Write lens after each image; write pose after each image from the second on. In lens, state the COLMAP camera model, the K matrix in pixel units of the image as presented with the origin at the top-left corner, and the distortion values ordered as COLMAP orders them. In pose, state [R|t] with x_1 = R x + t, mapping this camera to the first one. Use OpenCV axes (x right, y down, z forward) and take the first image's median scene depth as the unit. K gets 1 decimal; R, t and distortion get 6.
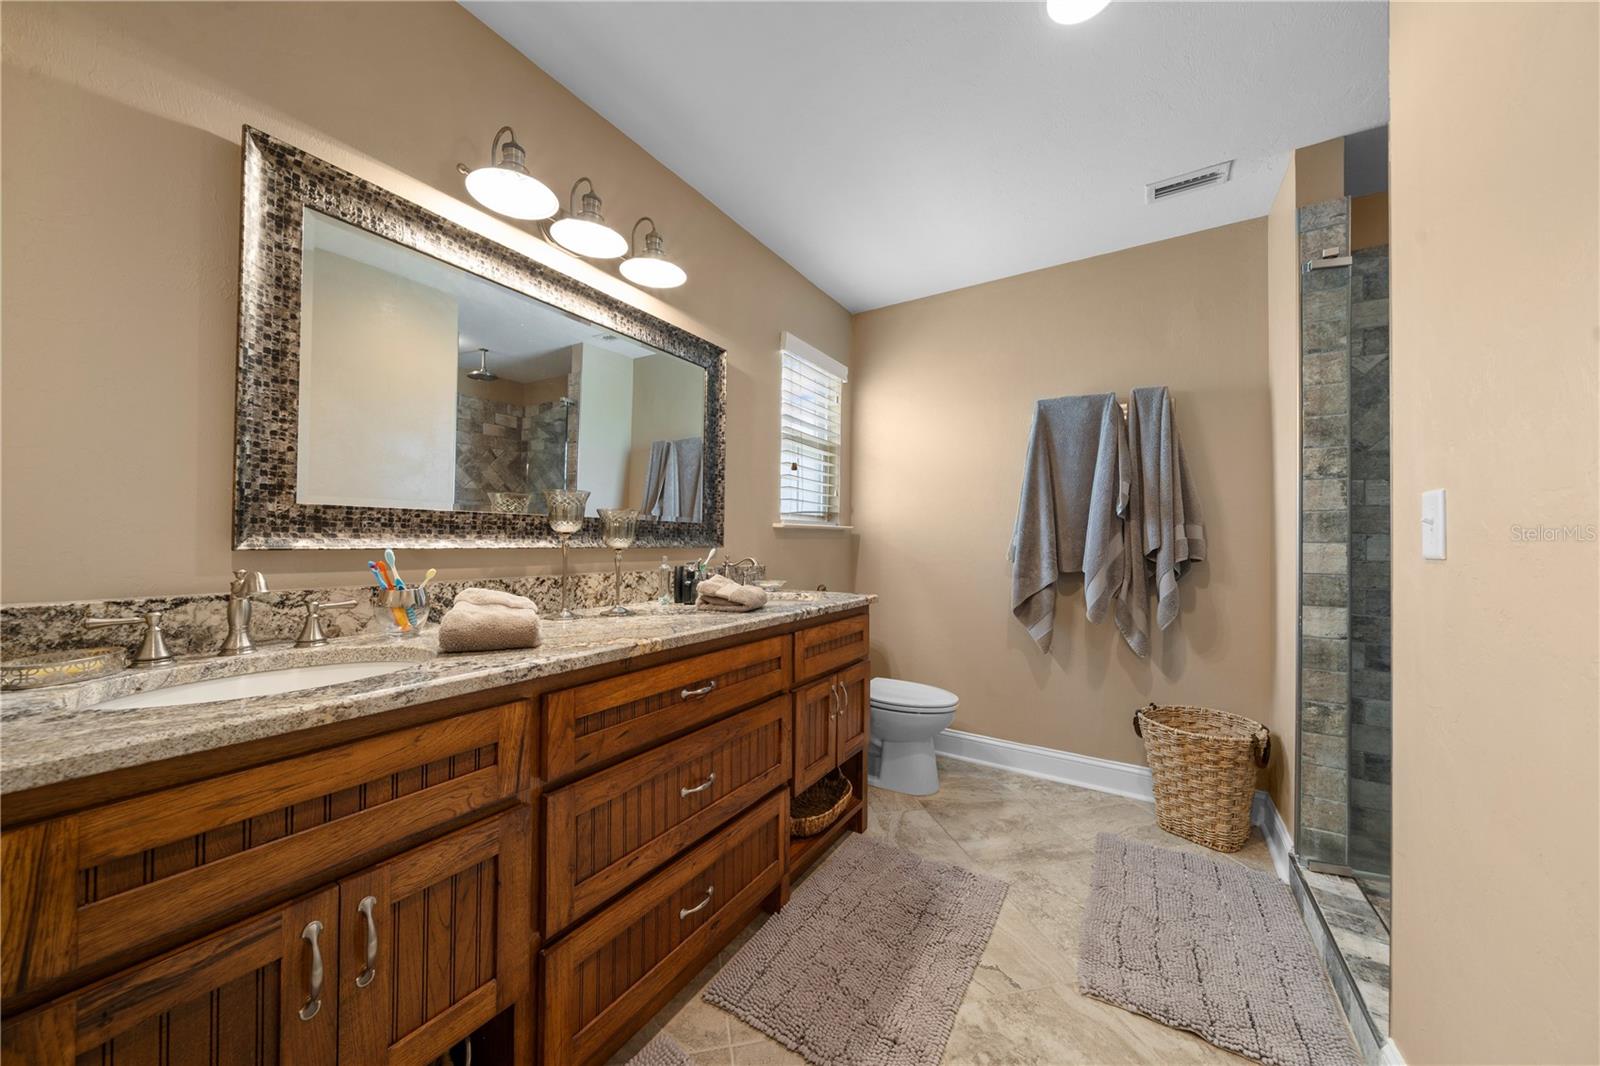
lens RADIAL K [[549.6, 0, 801.3], [0, 549.6, 533.8], [0, 0, 1]] dist [-0.004648, 0.000491]
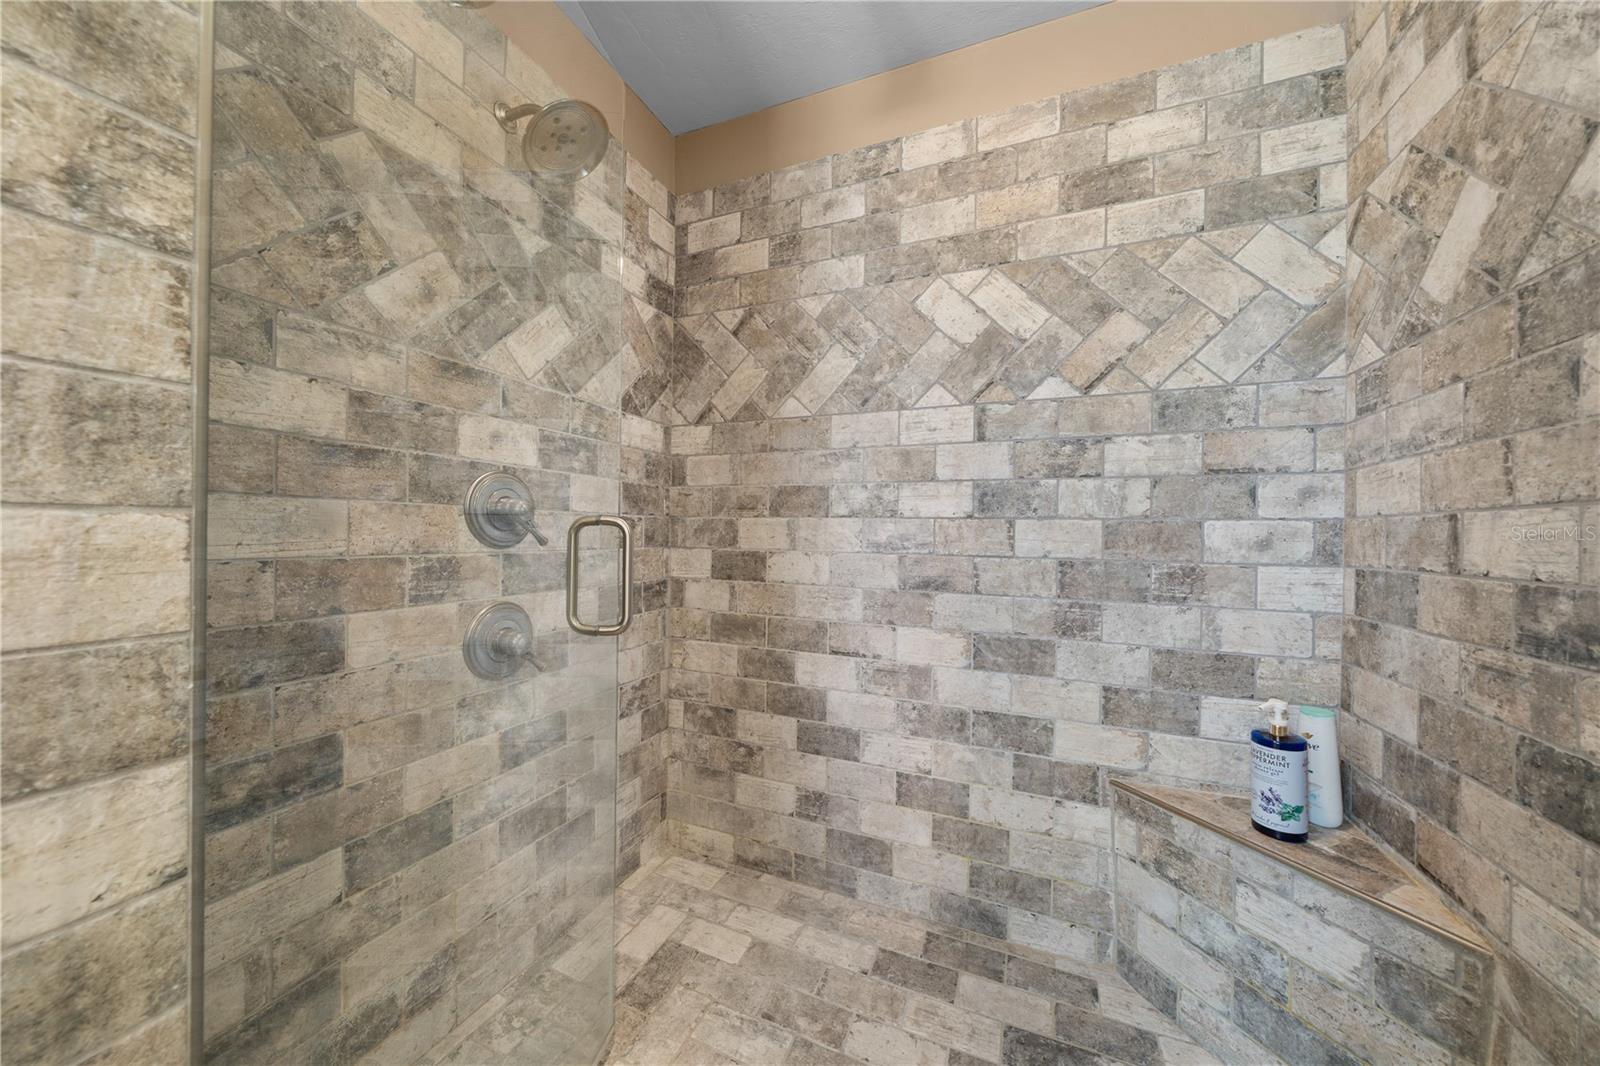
lens RADIAL K [[549.6, 0, 799.2], [0, 549.6, 534.2], [0, 0, 1]] dist [-0.004648, 0.000491]
pose [[-0.154915, -0.000393, 0.987928, 0.687556], [-0.011198, 0.999936, -0.001358, 0.024933], [-0.987864, -0.011273, -0.154910, 0.746283]]
